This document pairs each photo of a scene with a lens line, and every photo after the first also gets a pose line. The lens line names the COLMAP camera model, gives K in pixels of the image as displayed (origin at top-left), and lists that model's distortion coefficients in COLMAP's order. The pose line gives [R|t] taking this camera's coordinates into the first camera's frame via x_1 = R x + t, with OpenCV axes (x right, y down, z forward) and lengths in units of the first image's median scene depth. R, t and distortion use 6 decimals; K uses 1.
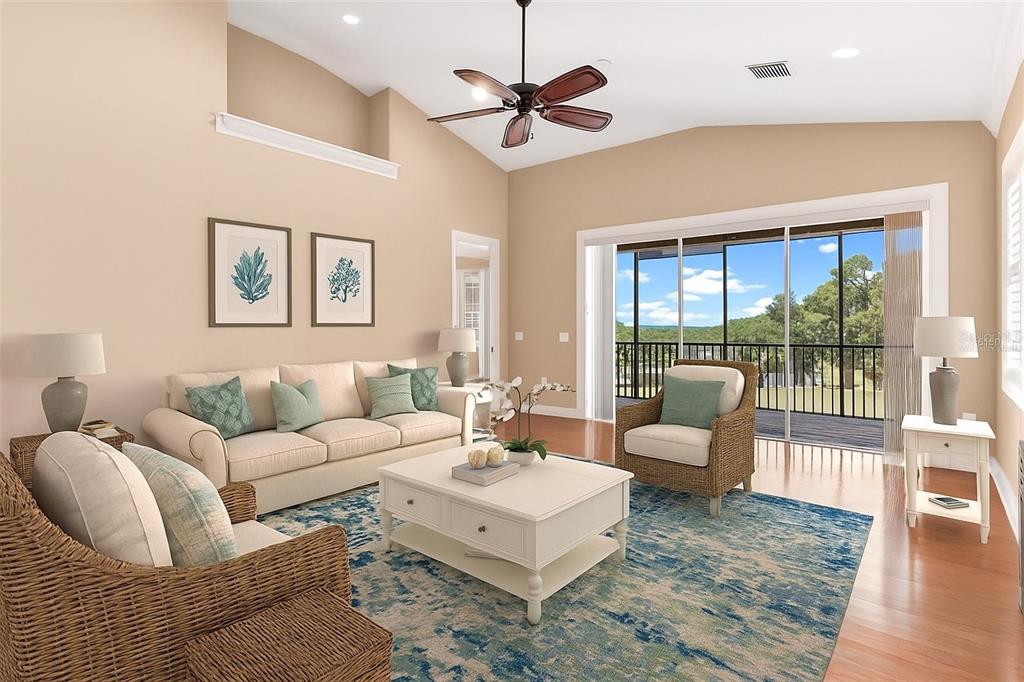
lens RADIAL K [[504.1, 0, 509.8], [0, 504.1, 334.1], [0, 0, 1]] dist [-0.000120, -0.000113]
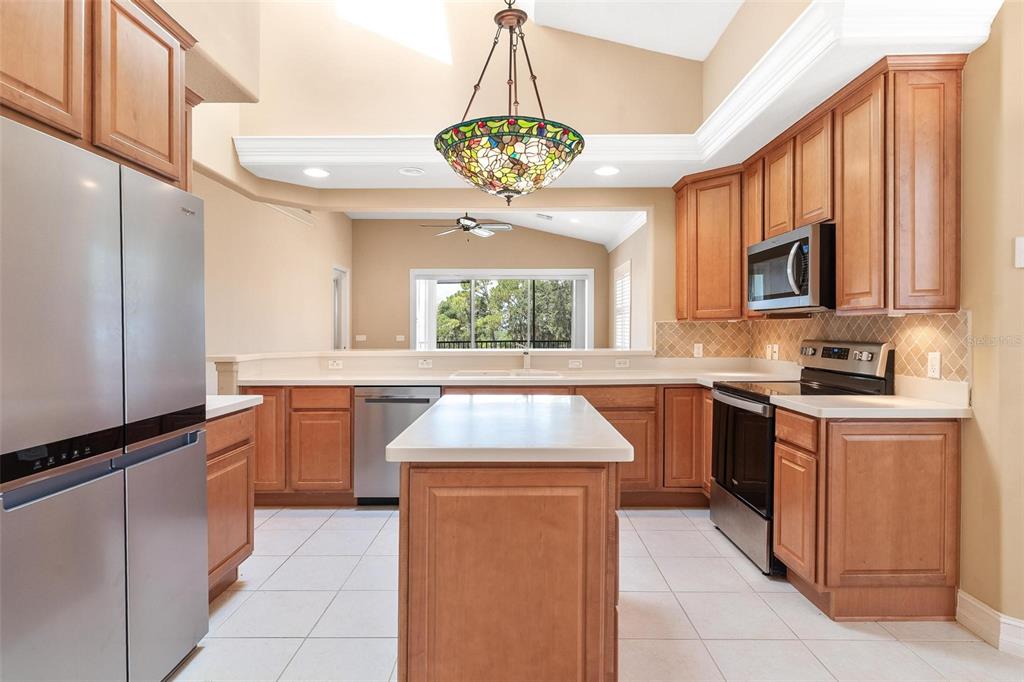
lens RADIAL K [[535.1, 0, 512.6], [0, 535.1, 337.0], [0, 0, 1]] dist [0.000159, 0.000286]
pose [[0.770617, -0.011312, 0.637198, -0.681753], [0.009204, 0.999936, 0.006621, -0.007637], [-0.637232, 0.000762, 0.770671, -0.452123]]
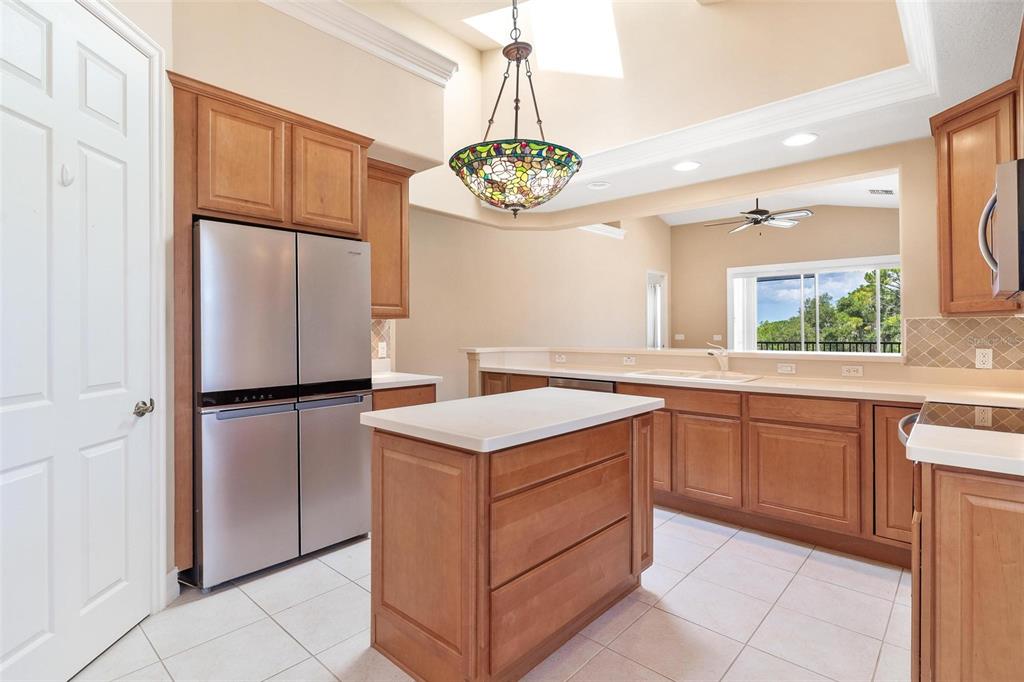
lens RADIAL K [[498.8, 0, 508.4], [0, 498.8, 332.4], [0, 0, 1]] dist [0.000069, -0.000095]
pose [[0.998961, -0.002733, -0.045483, -0.469605], [0.002479, 0.999981, -0.005631, -0.005746], [0.045498, 0.005512, 0.998949, -0.536764]]
